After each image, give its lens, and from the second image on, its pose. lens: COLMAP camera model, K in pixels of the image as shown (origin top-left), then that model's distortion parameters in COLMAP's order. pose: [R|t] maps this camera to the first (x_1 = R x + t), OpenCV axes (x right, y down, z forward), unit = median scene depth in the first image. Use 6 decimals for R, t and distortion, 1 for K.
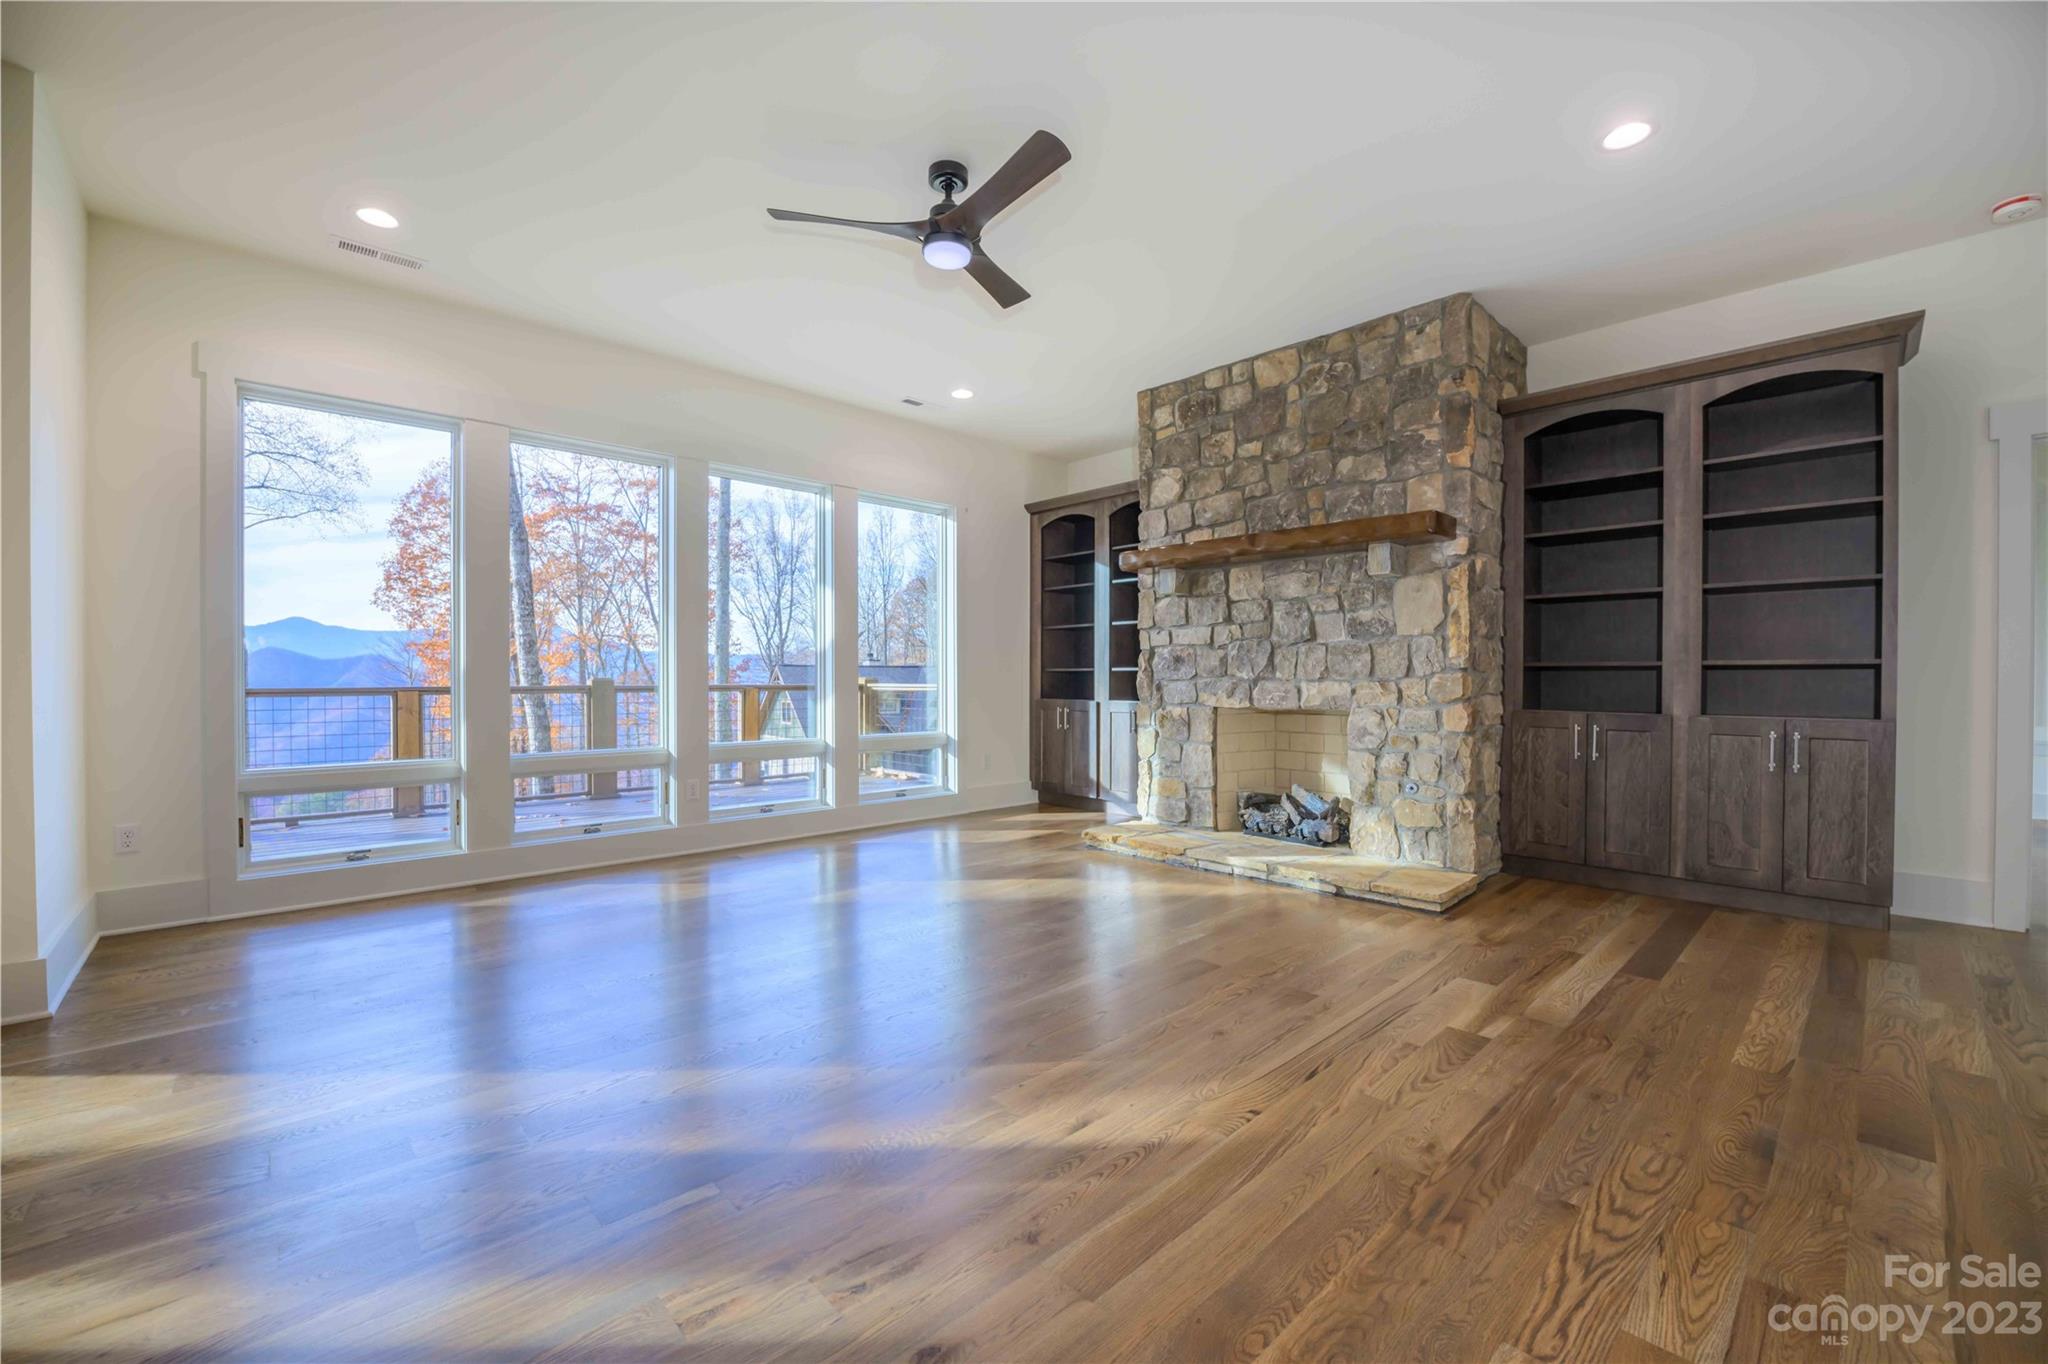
lens RADIAL K [[823.1, 0, 1060.9], [0, 823.1, 686.7], [0, 0, 1]] dist [-0.021621, 0.000681]
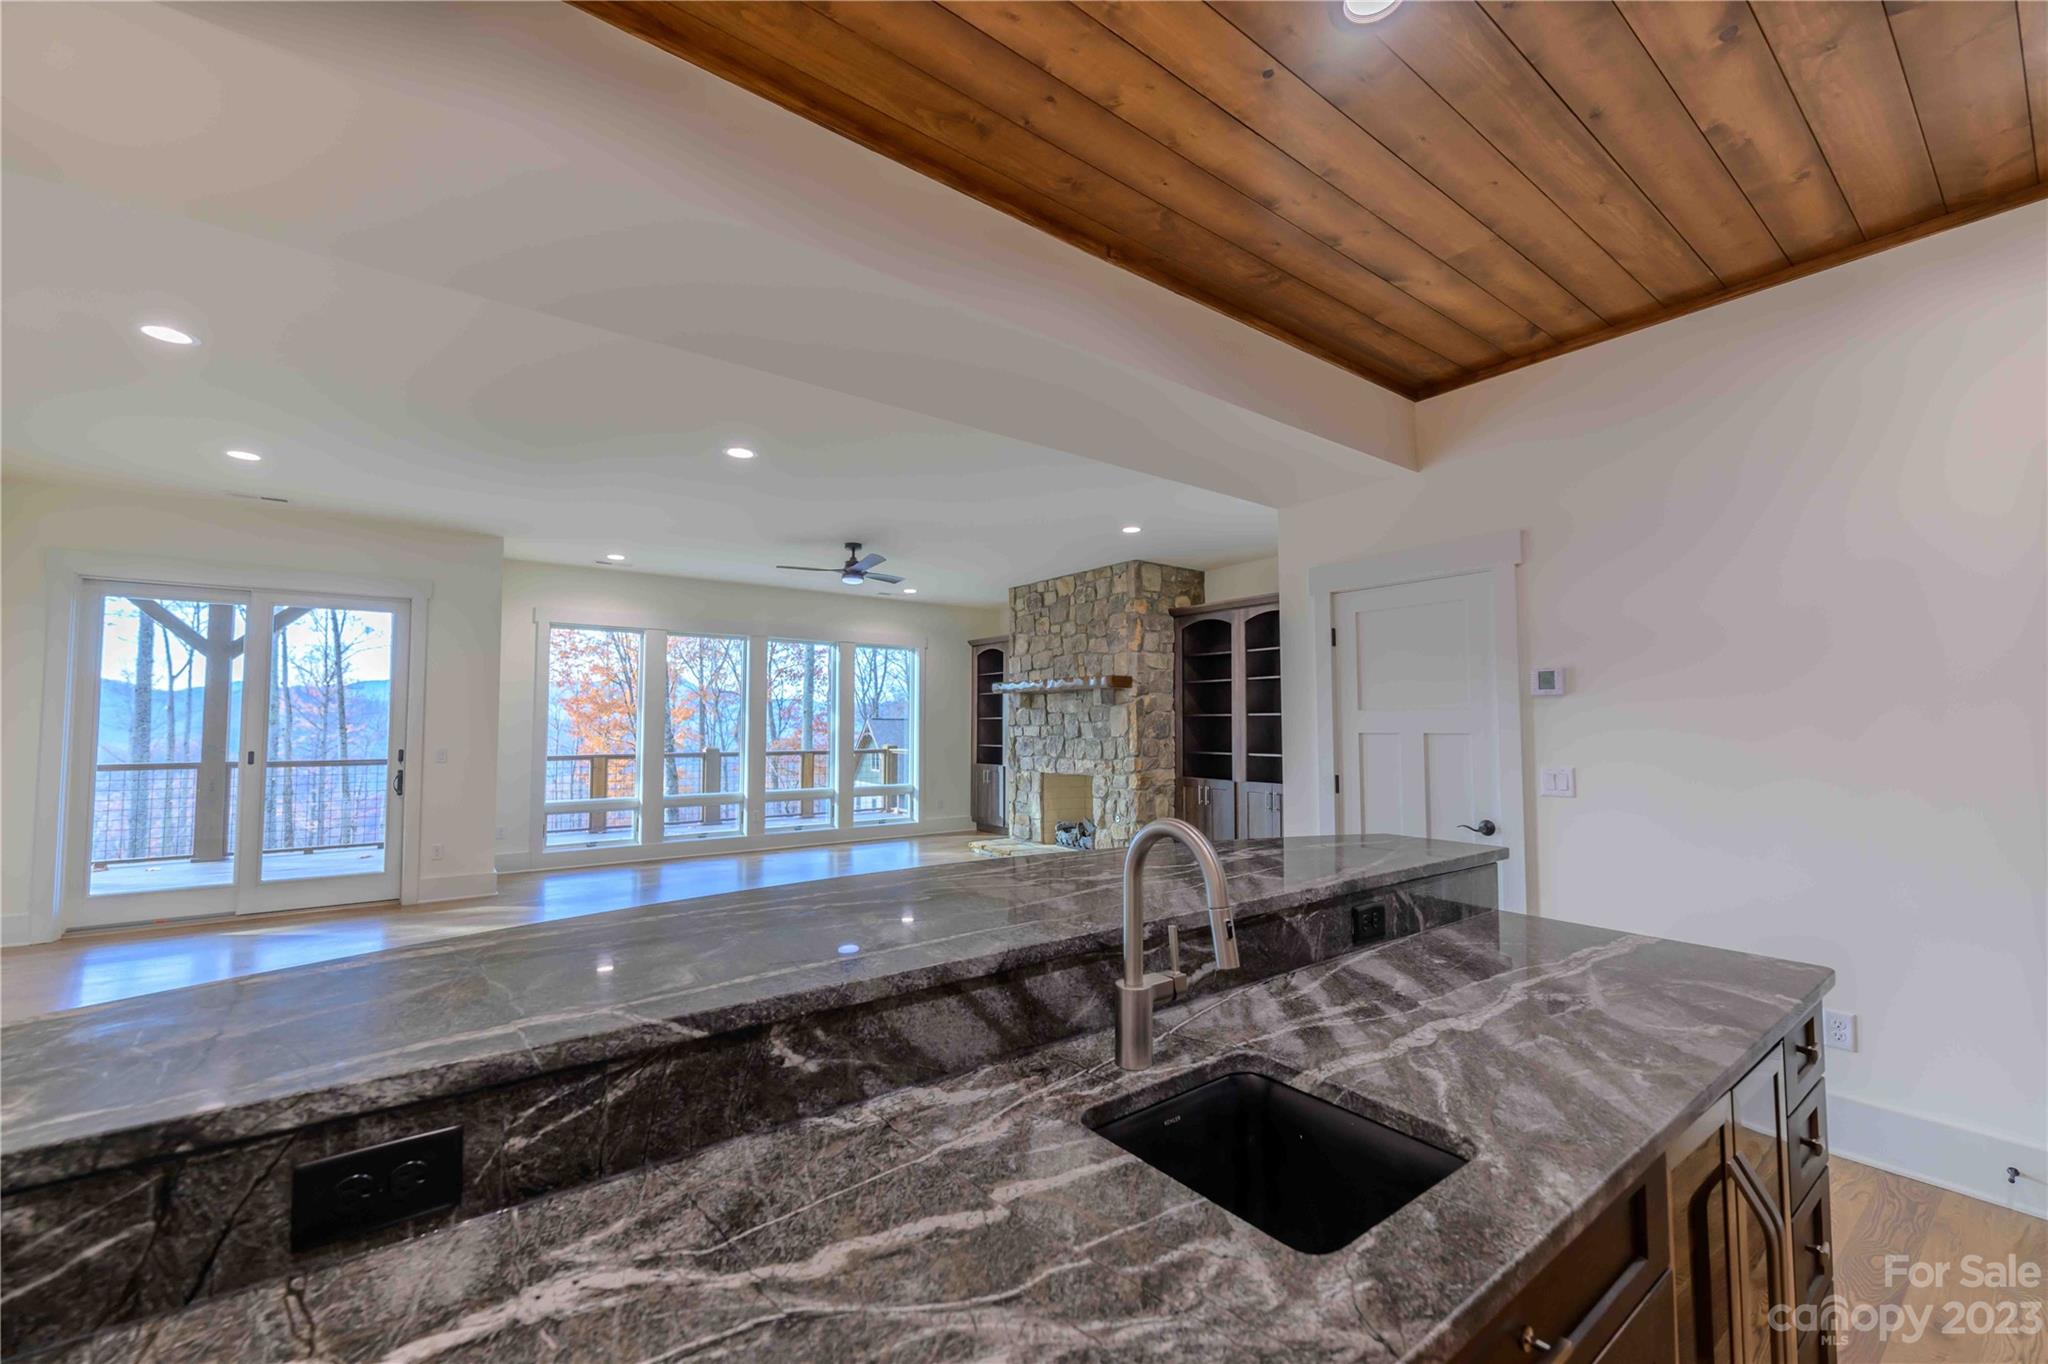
lens RADIAL K [[823.1, 0, 1072.6], [0, 823.1, 689.9], [0, 0, 1]] dist [-0.021621, 0.000681]
pose [[0.994424, -0.004887, -0.105342, 0.458385], [-0.000584, 0.998655, -0.051841, -0.062805], [0.105454, 0.051614, 0.993084, -0.776068]]
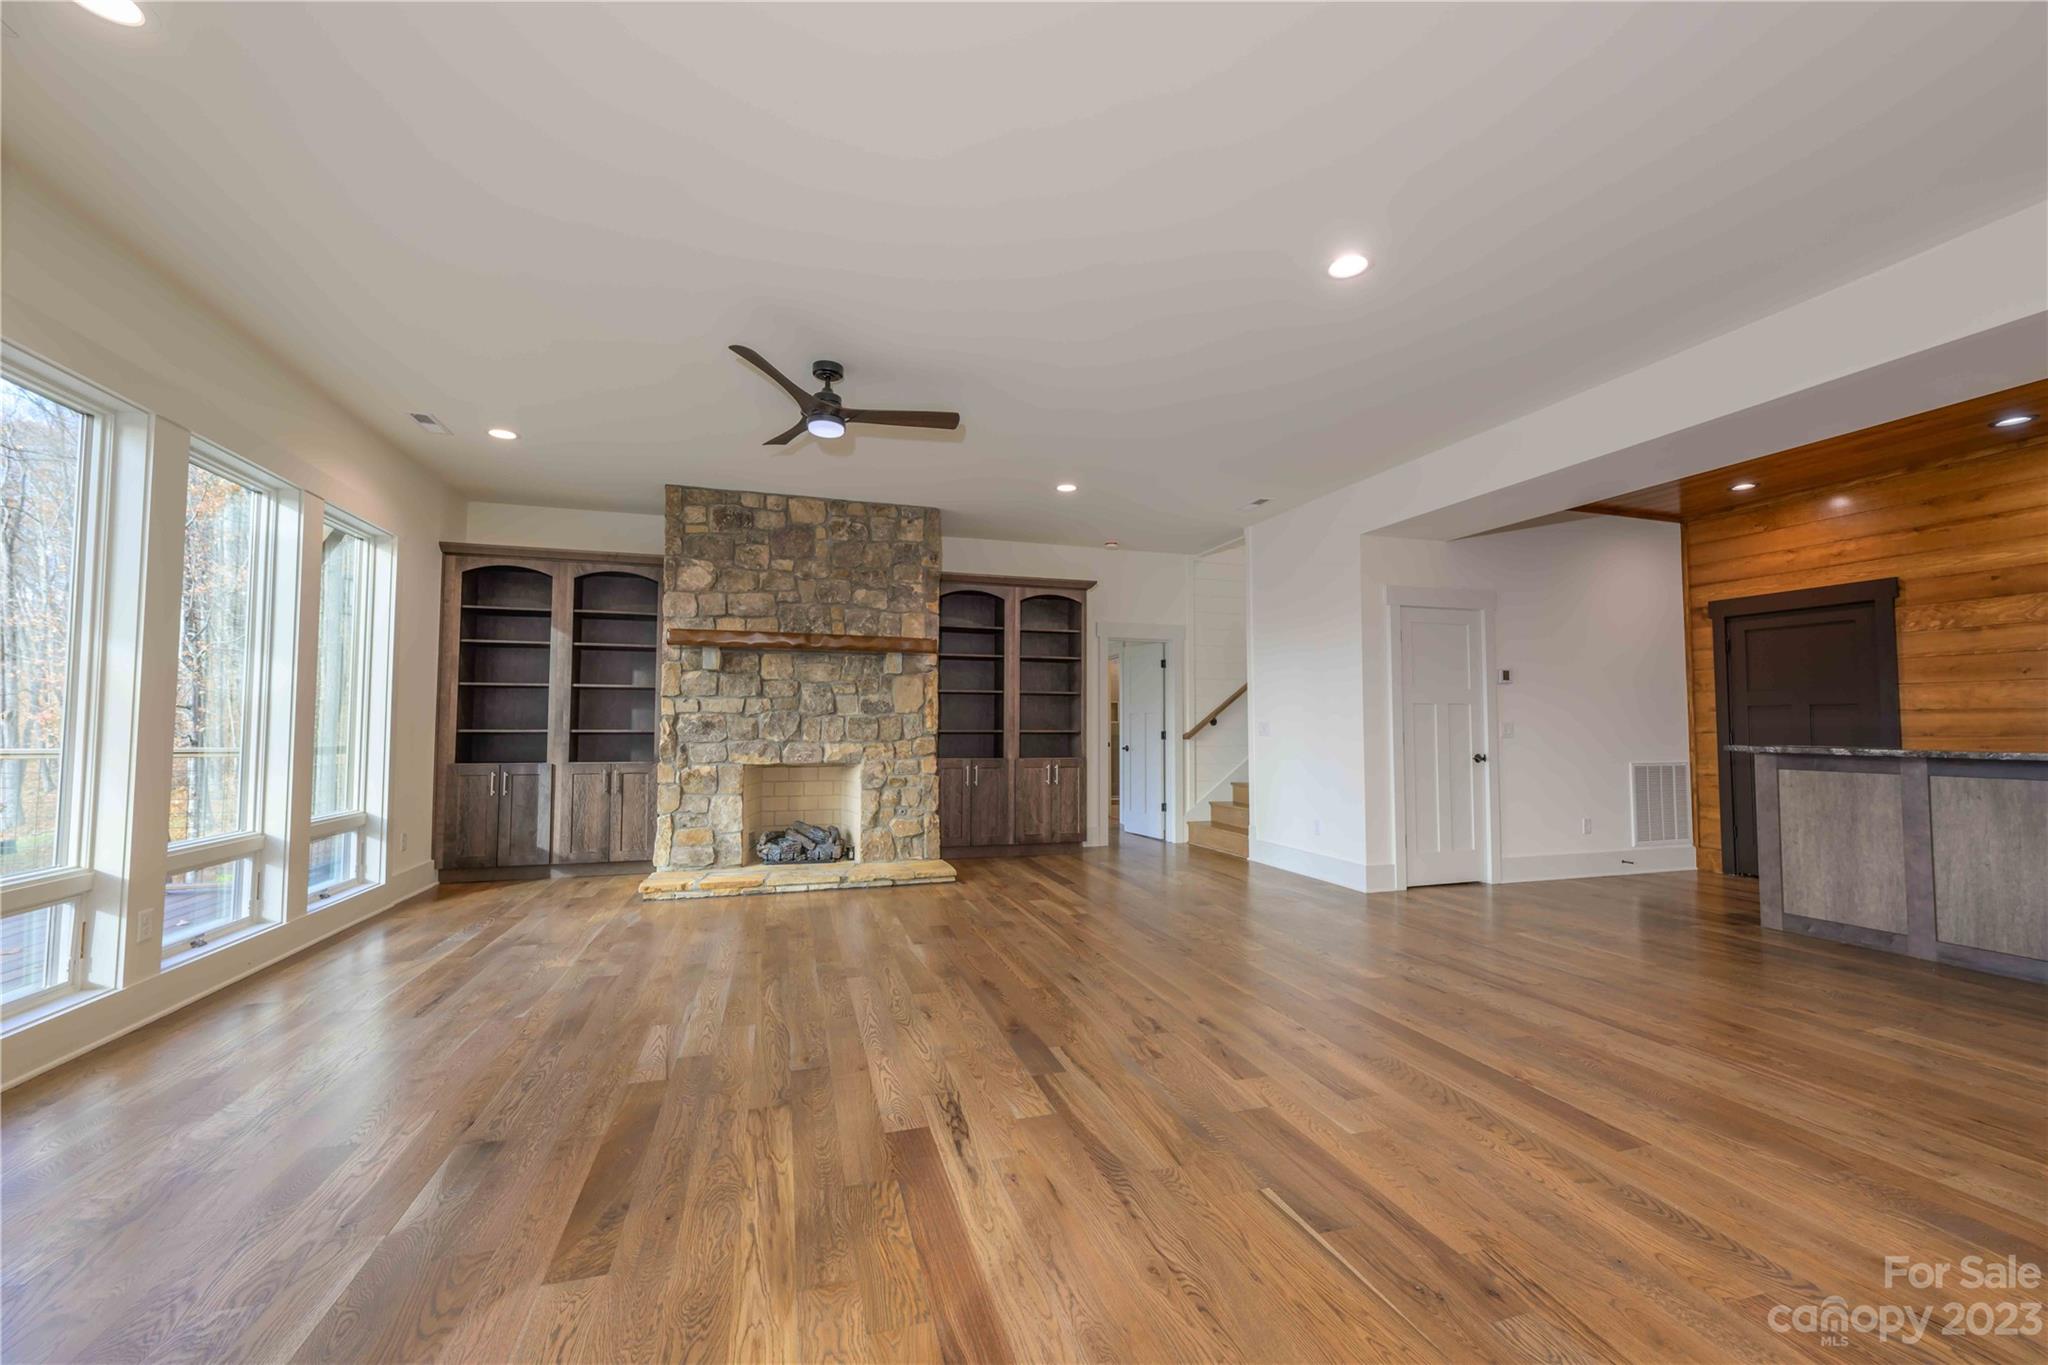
lens RADIAL K [[823.1, 0, 1019.9], [0, 823.1, 688.8], [0, 0, 1]] dist [-0.021621, 0.000681]
pose [[0.446169, 0.041525, 0.893985, -0.760350], [0.005769, 0.998769, -0.049271, -0.026386], [-0.894930, 0.027140, 0.445380, 0.090825]]
